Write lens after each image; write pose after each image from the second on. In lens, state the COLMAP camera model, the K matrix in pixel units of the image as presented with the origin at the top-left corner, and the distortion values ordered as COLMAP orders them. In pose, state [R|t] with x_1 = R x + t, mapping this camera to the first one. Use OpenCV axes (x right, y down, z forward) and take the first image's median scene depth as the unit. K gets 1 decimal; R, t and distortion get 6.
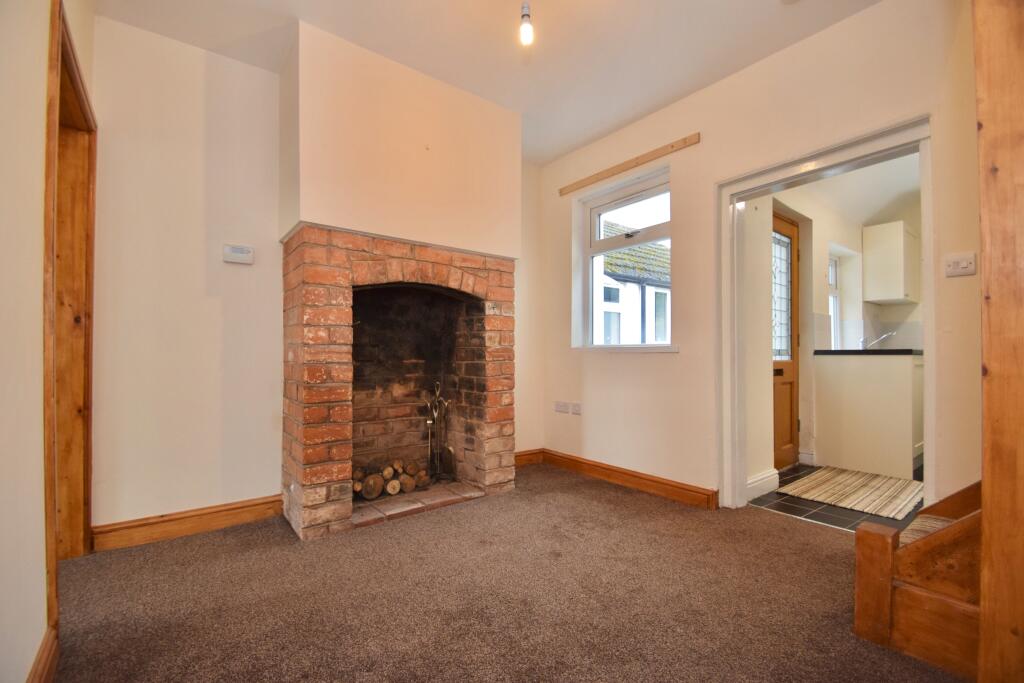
lens RADIAL K [[444.1, 0, 506.3], [0, 444.1, 349.0], [0, 0, 1]] dist [-0.002626, -0.000292]
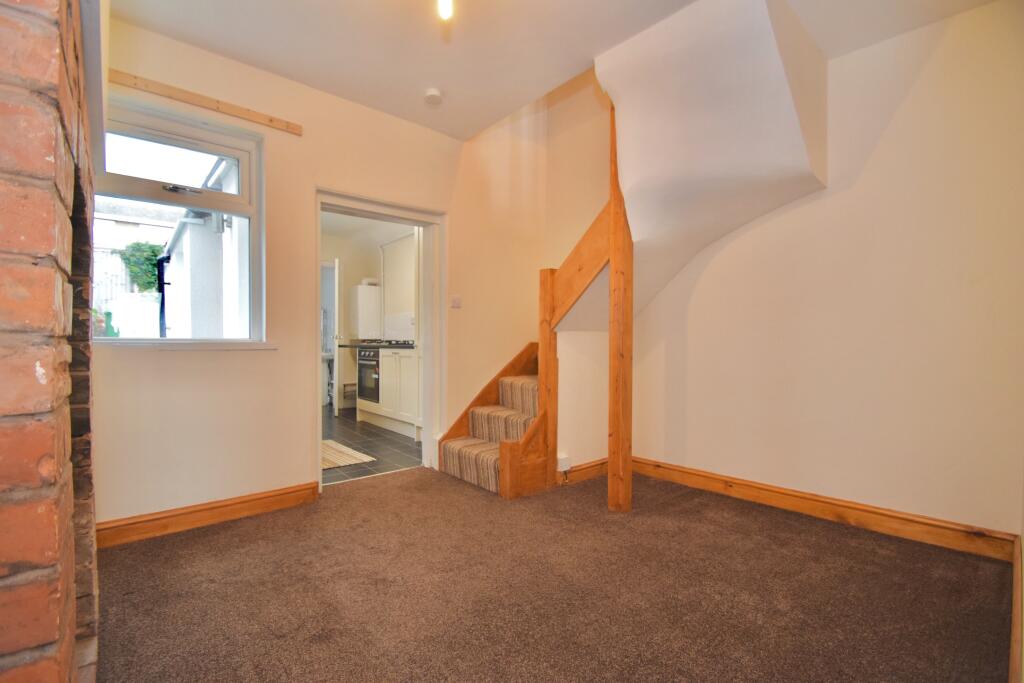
lens RADIAL K [[444.1, 0, 505.1], [0, 444.1, 343.8], [0, 0, 1]] dist [-0.002626, -0.000292]
pose [[-0.050939, 0.002051, 0.998700, -0.590804], [-0.008512, 0.999961, -0.002488, -0.004799], [-0.998665, -0.008627, -0.050920, 0.609062]]
